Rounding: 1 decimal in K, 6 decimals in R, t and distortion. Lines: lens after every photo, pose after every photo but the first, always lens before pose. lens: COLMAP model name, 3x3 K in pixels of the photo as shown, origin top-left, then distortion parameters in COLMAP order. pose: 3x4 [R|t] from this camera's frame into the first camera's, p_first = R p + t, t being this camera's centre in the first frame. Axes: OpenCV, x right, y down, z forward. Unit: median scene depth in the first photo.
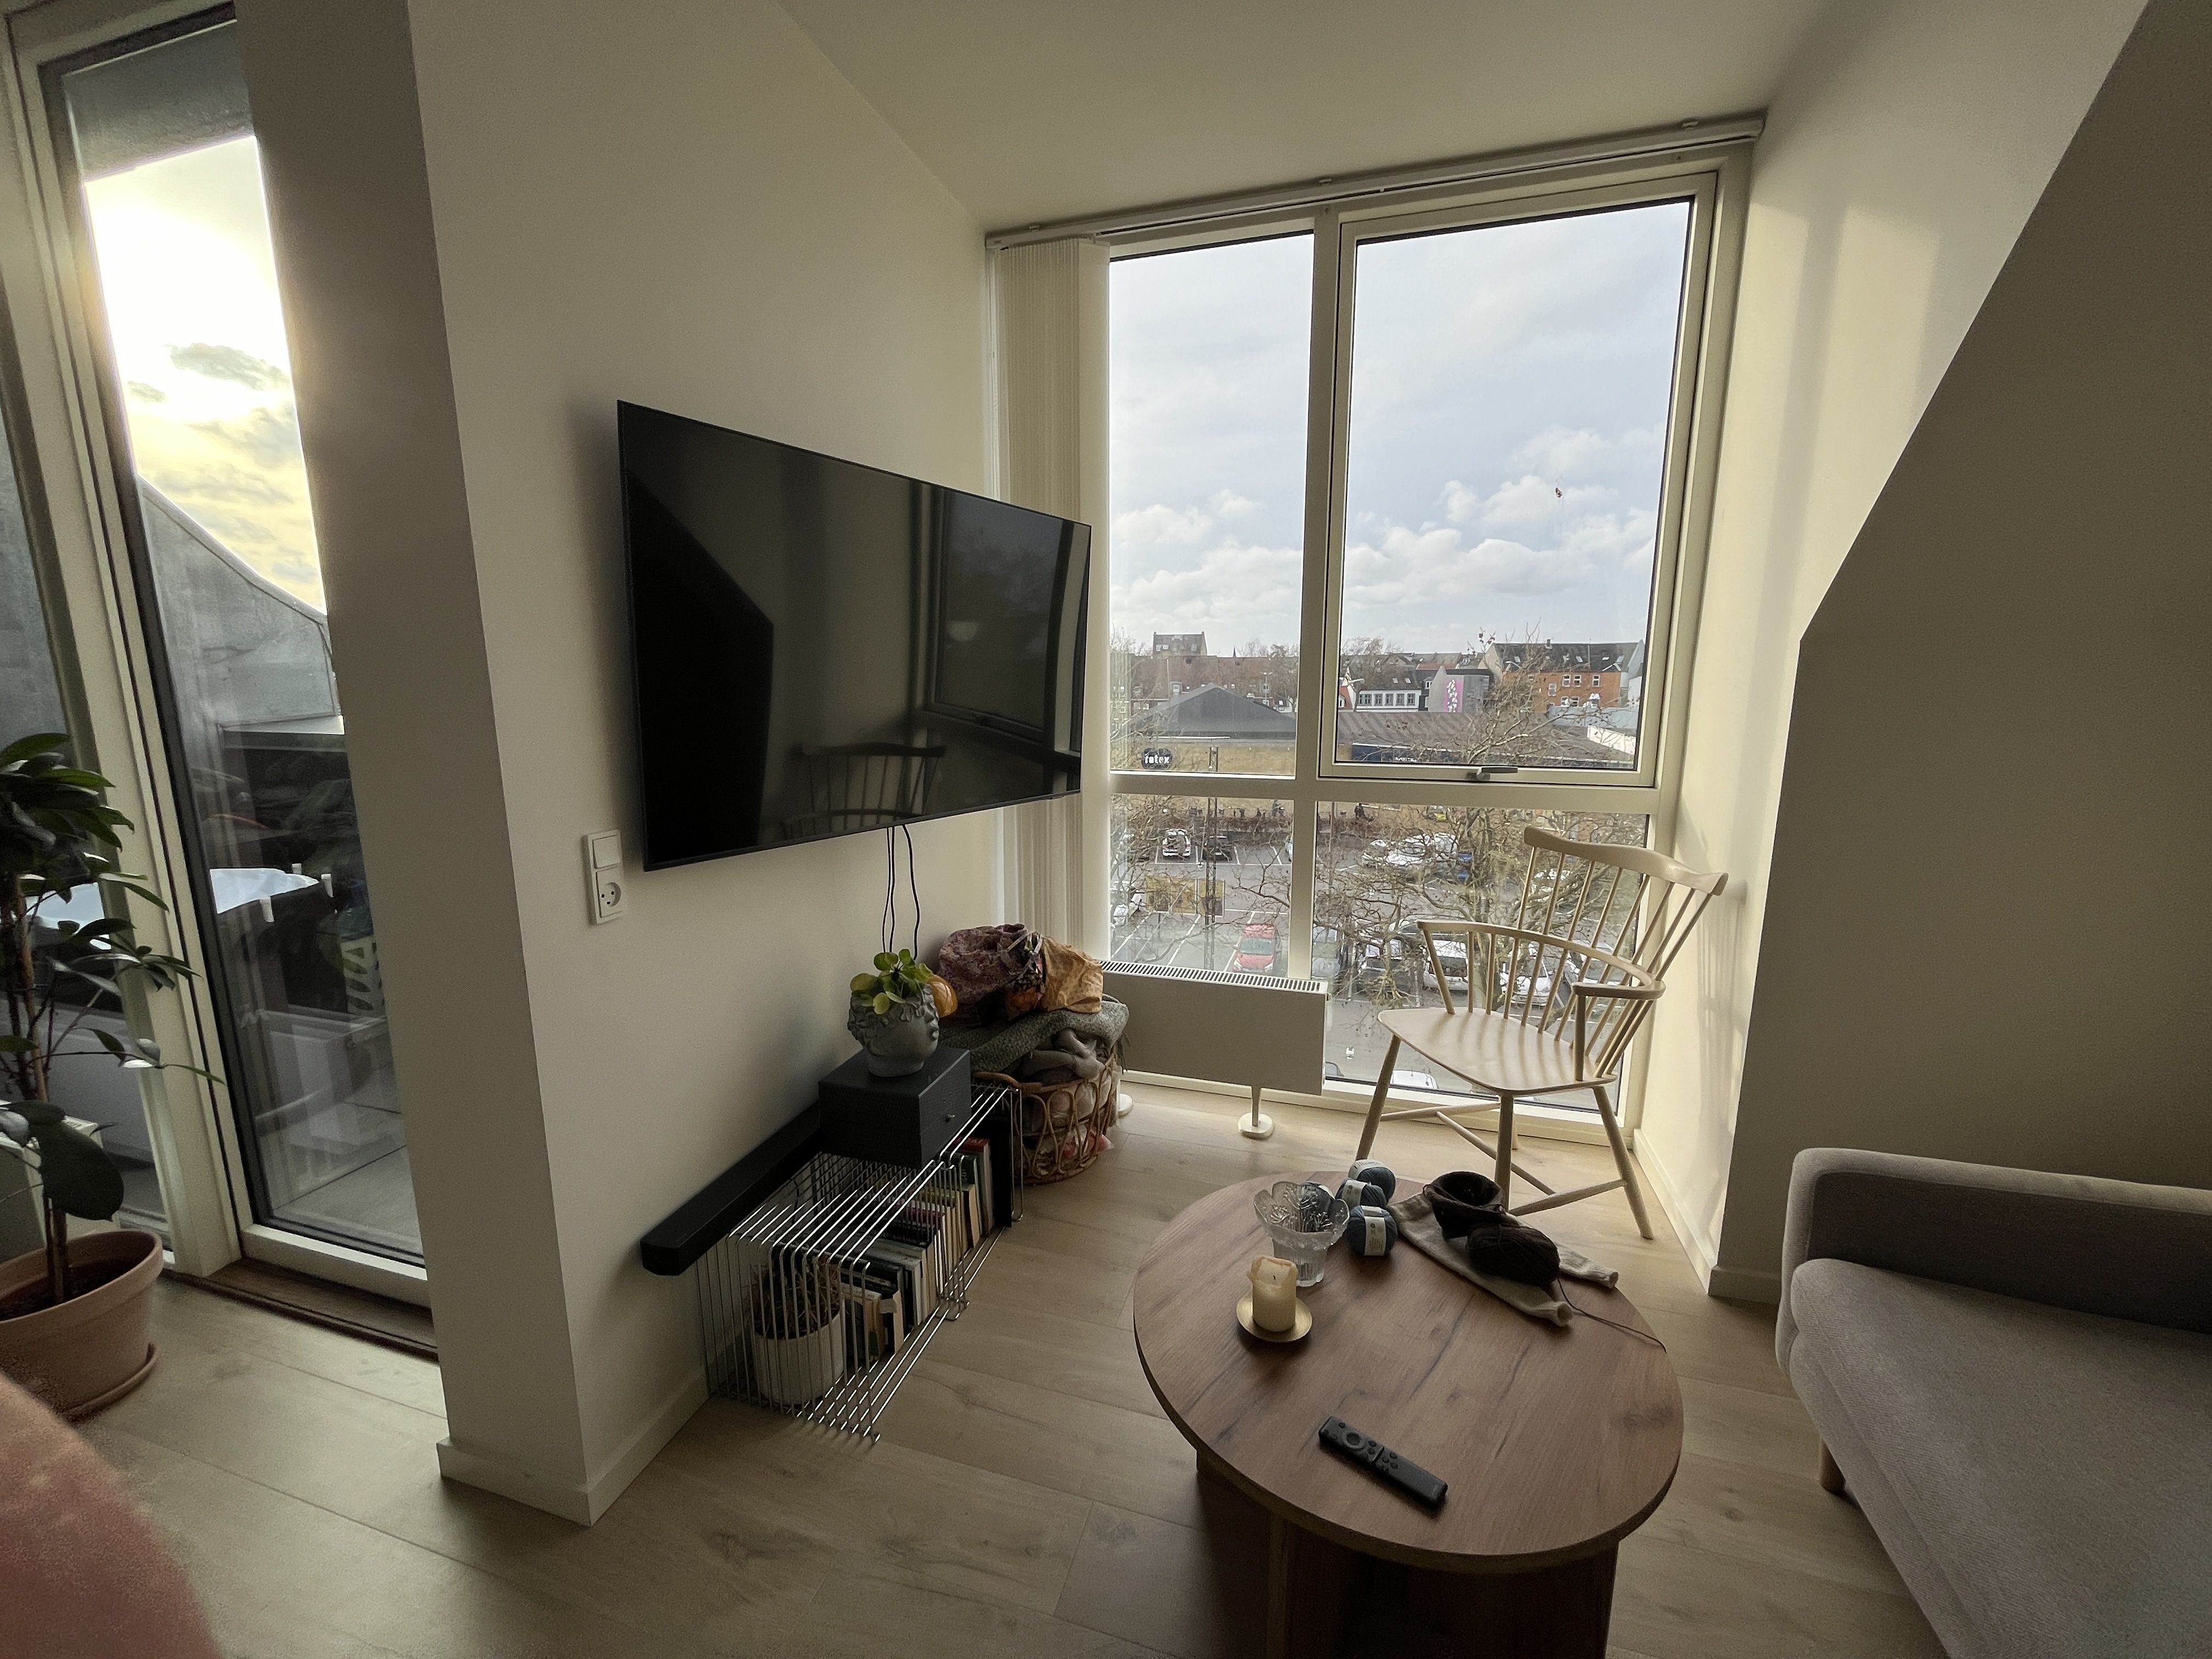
lens RADIAL K [[885.0, 0, 1106.0], [0, 885.0, 829.5], [0, 0, 1]] dist [-0.001084, -0.000074]
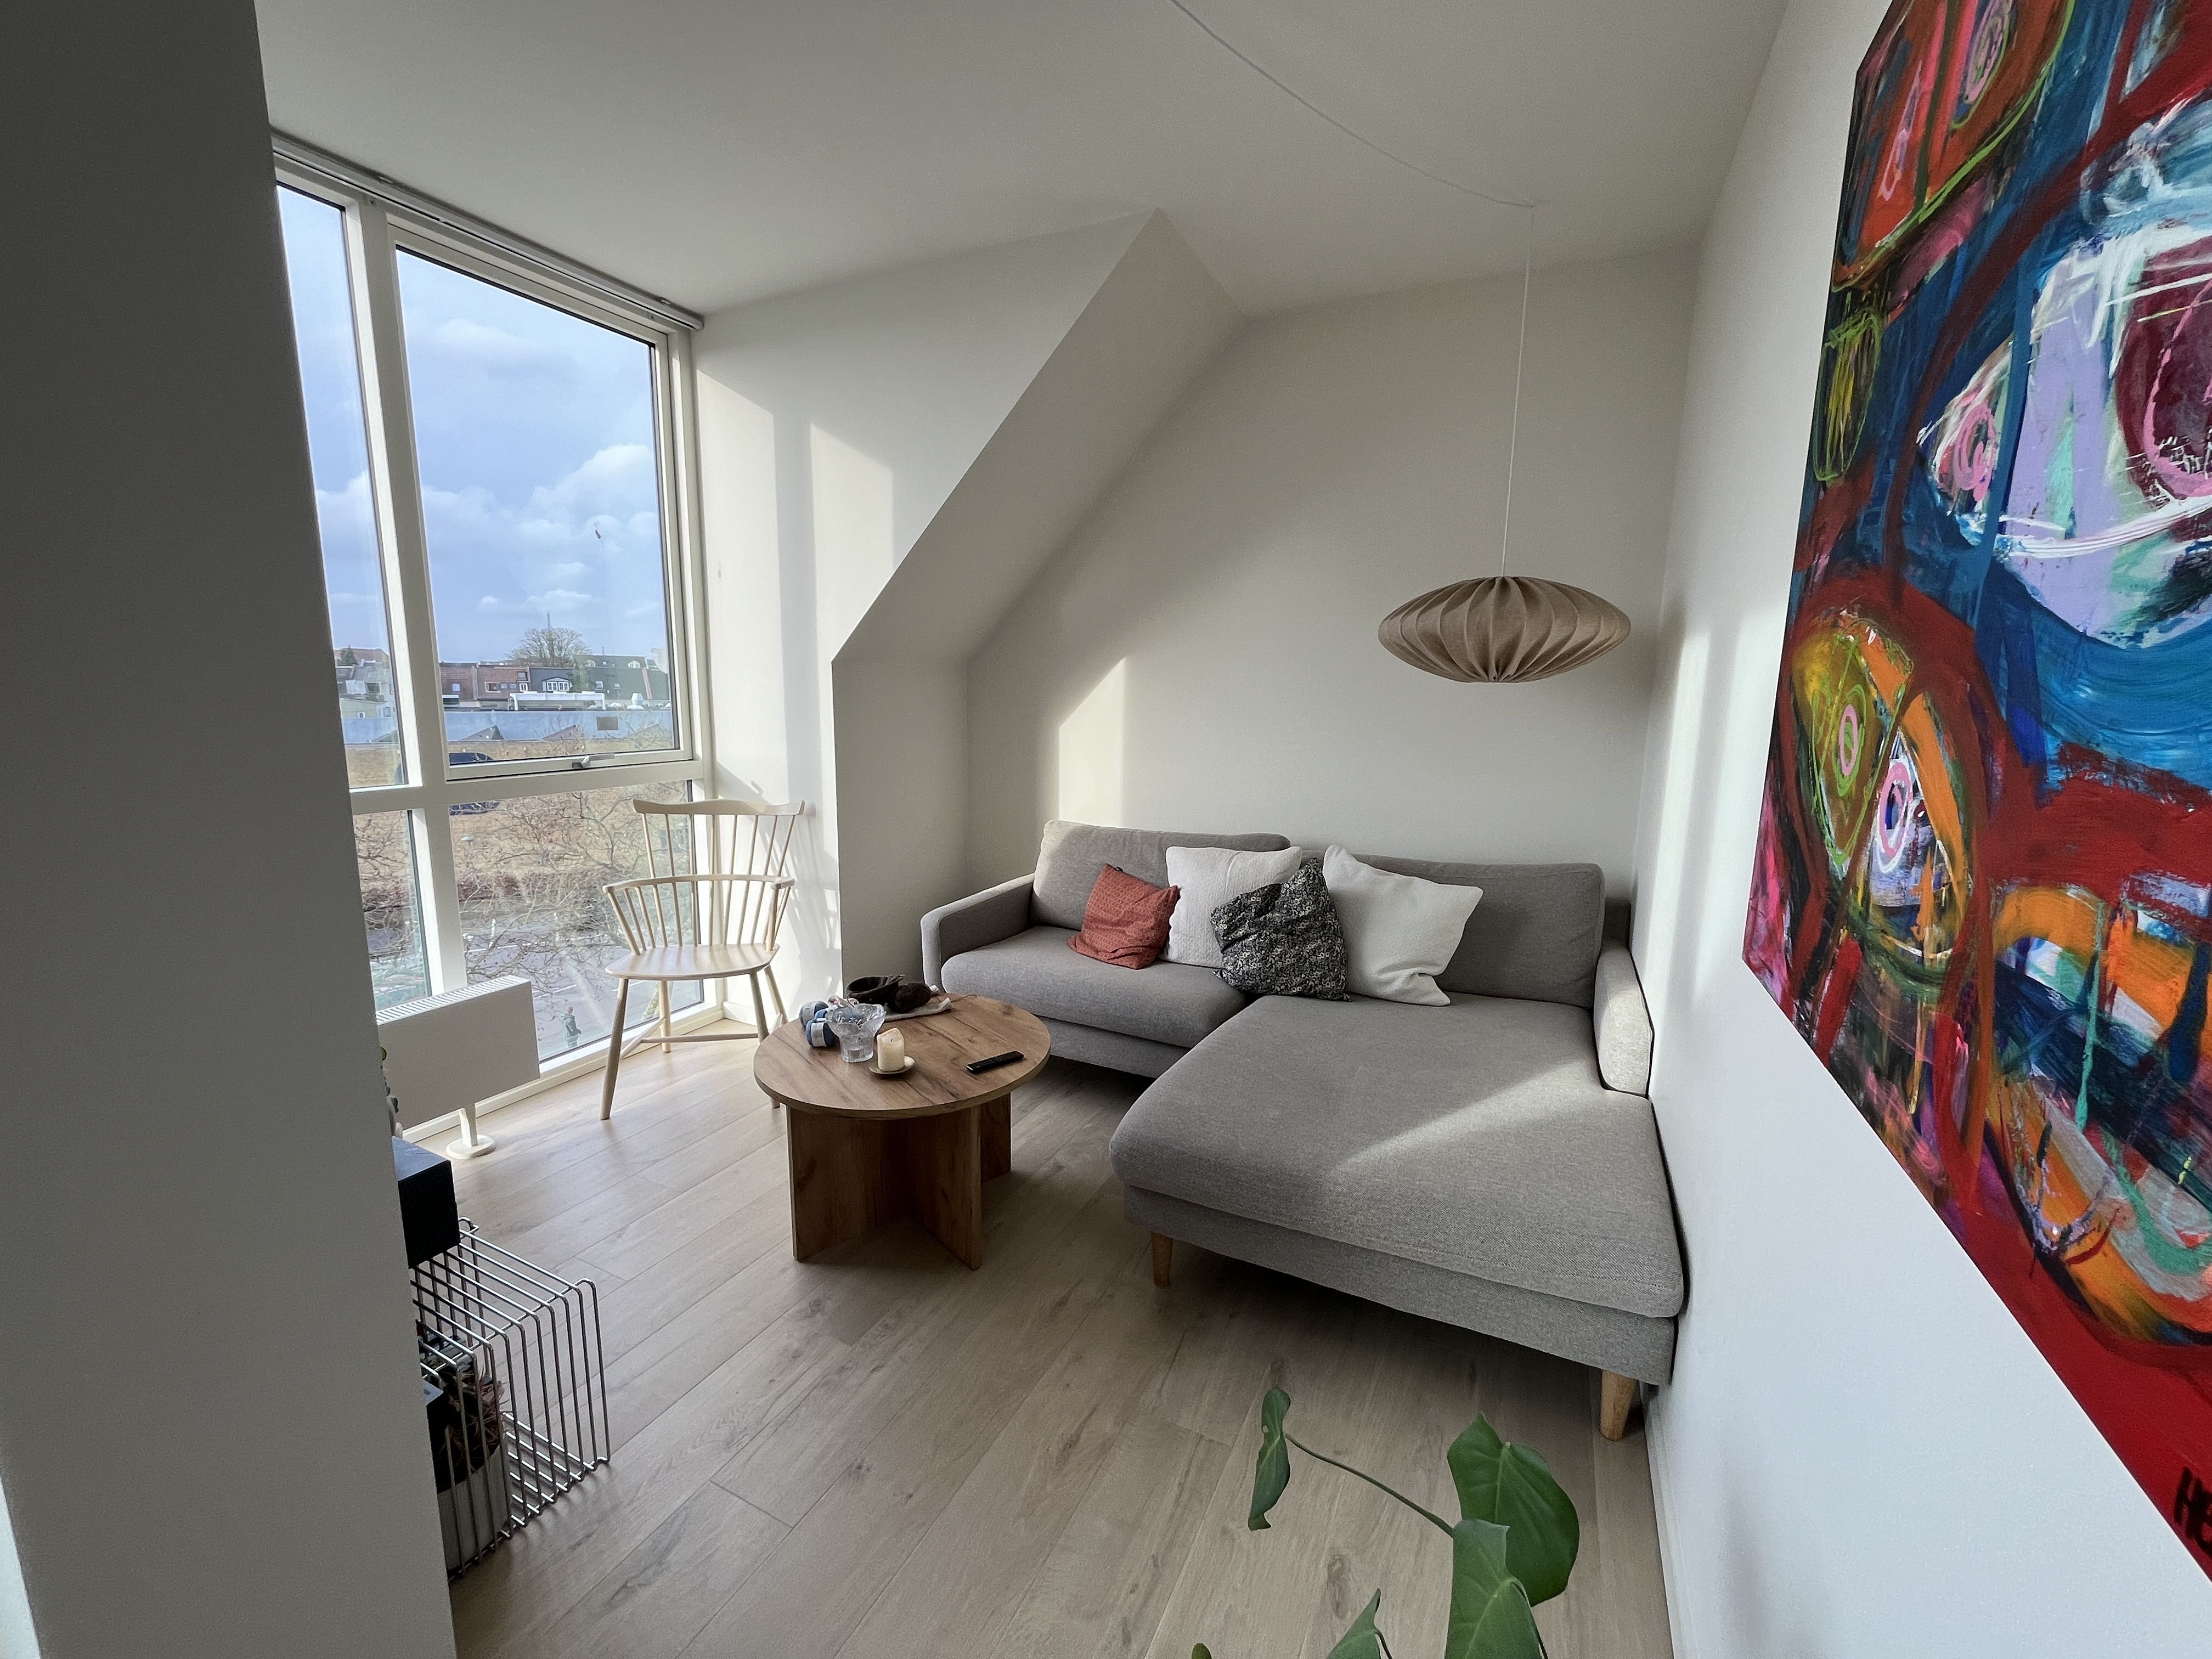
lens RADIAL K [[885.0, 0, 1106.0], [0, 885.0, 829.5], [0, 0, 1]] dist [-0.001084, -0.000074]
pose [[0.167197, -0.151462, 0.974220, -0.691319], [0.162498, 0.978849, 0.124294, -0.010096], [-0.972440, 0.137528, 0.188273, 0.125122]]
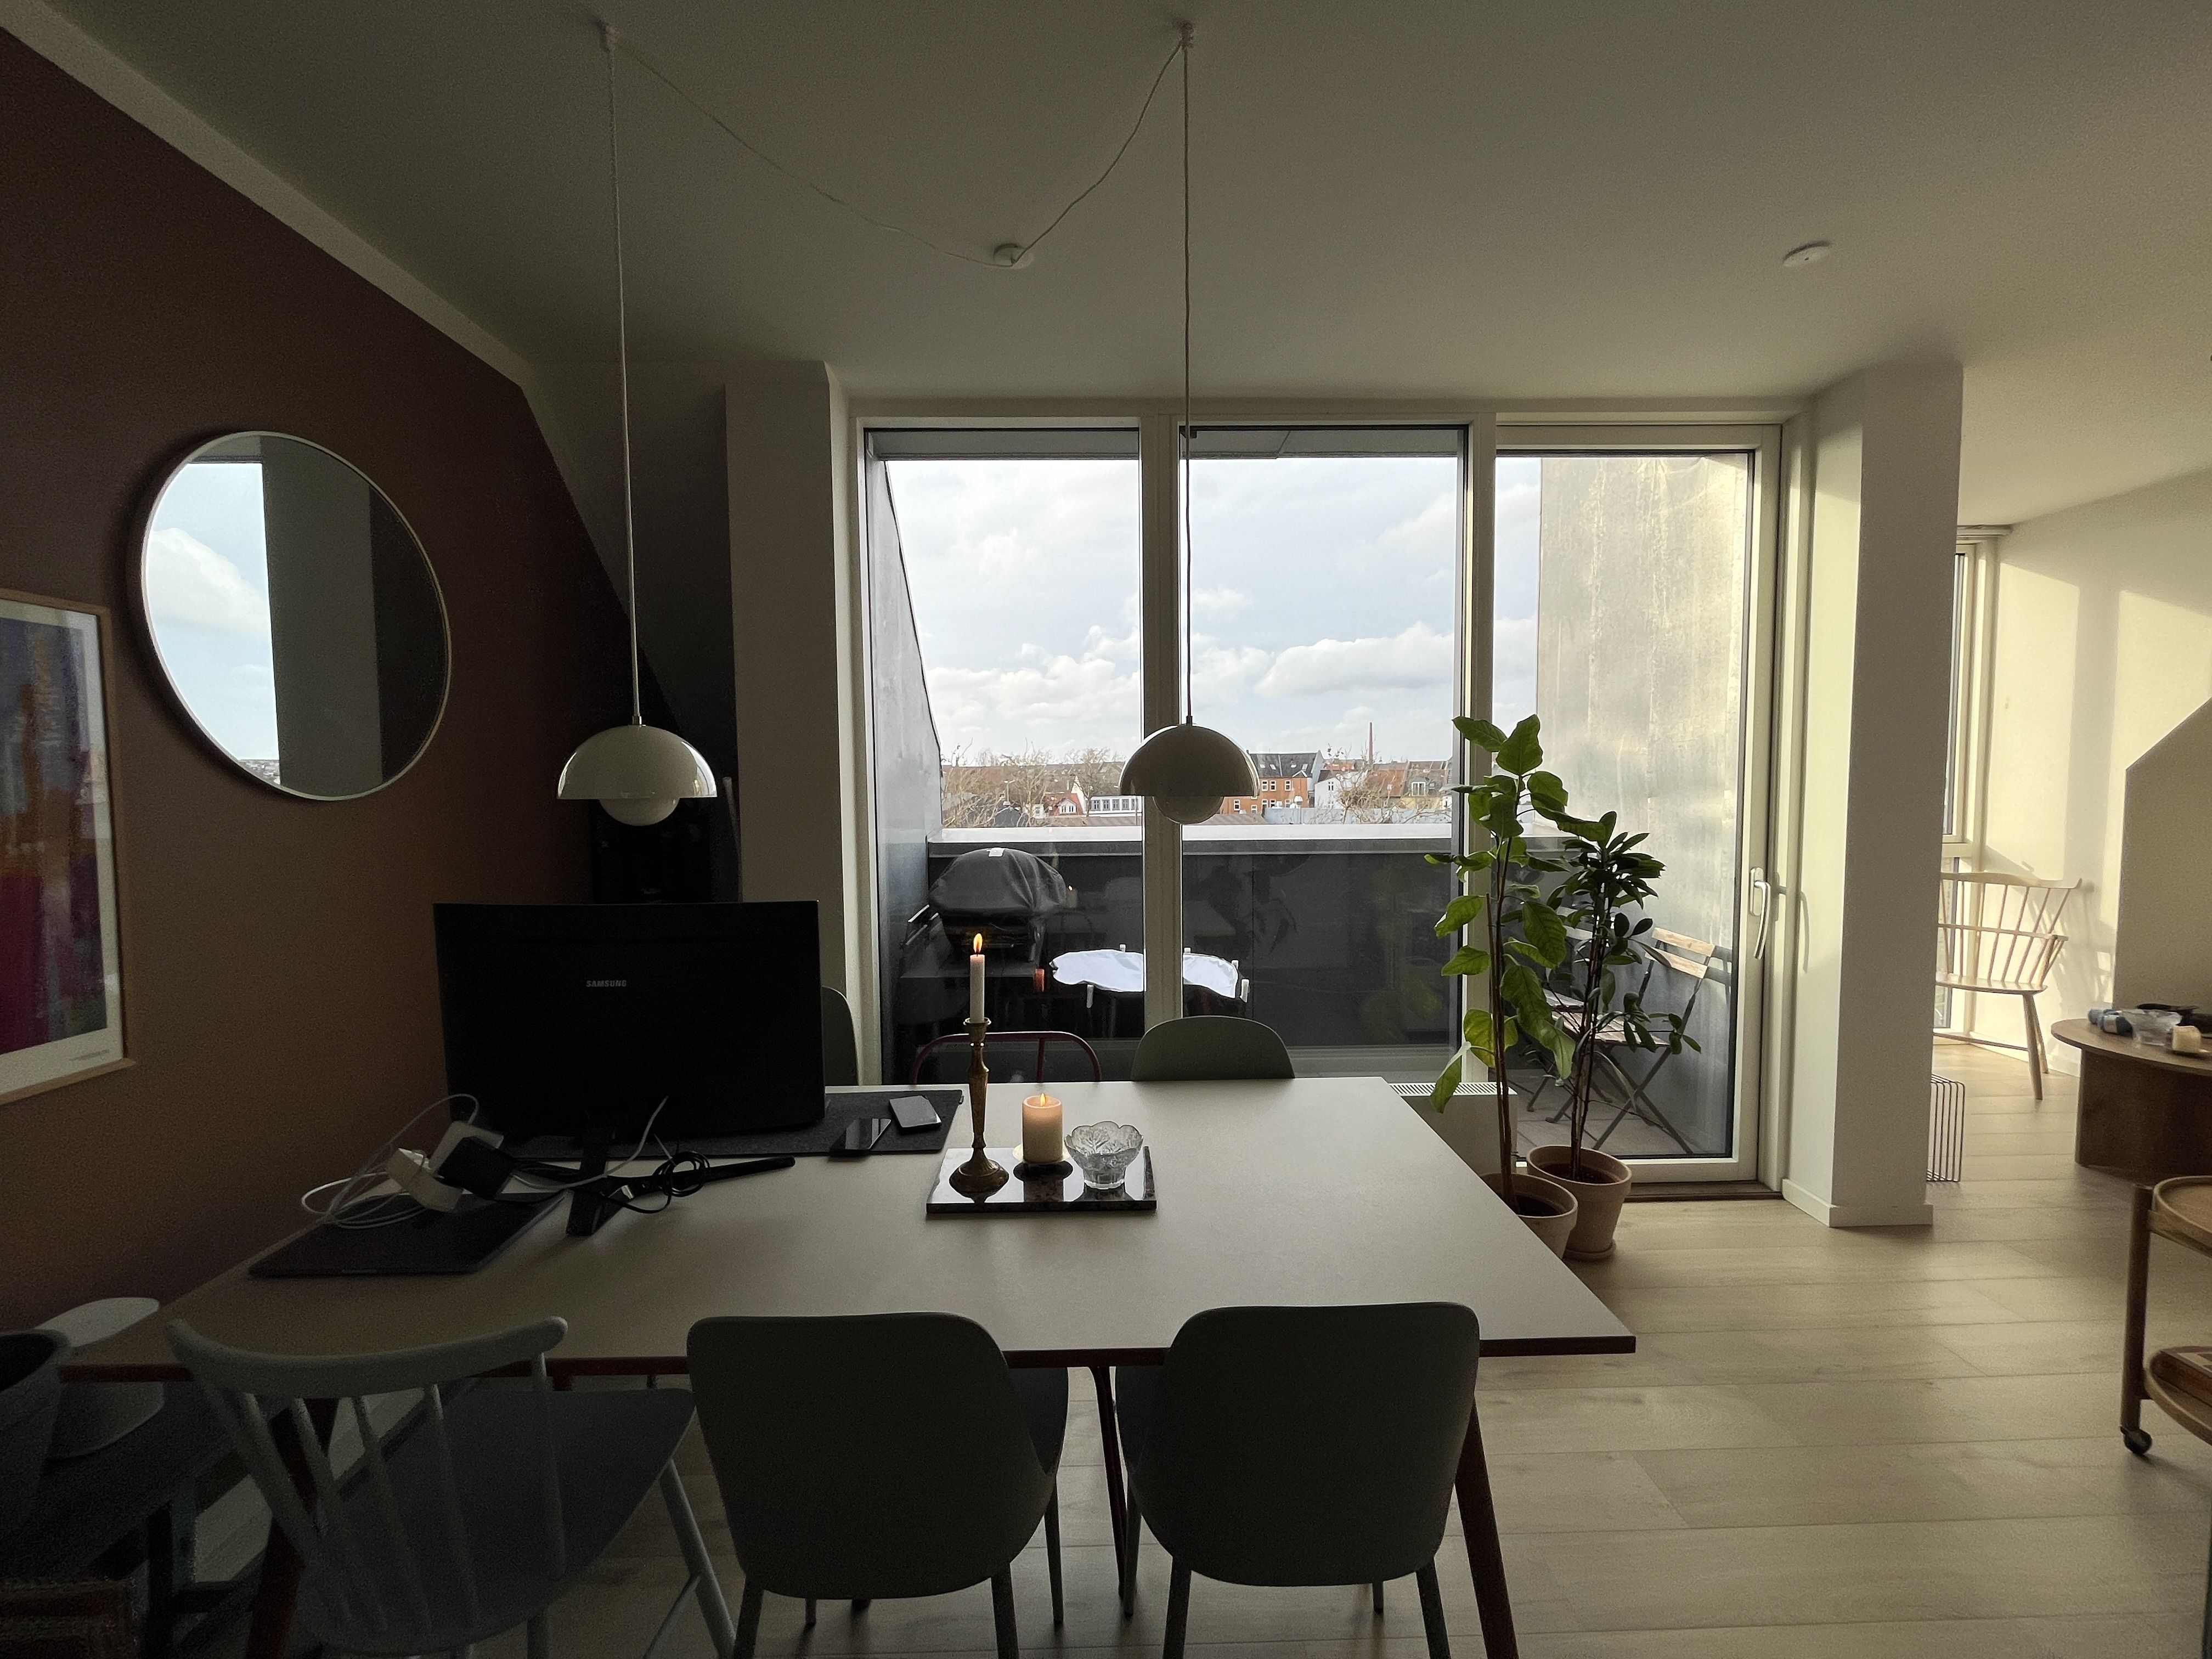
lens RADIAL K [[885.0, 0, 1106.0], [0, 885.0, 829.5], [0, 0, 1]] dist [-0.001084, -0.000074]
pose [[0.955068, -0.025624, 0.295278, -1.780142], [0.061057, 0.991897, -0.111411, 0.022004], [-0.290031, 0.124433, 0.948893, -0.275088]]
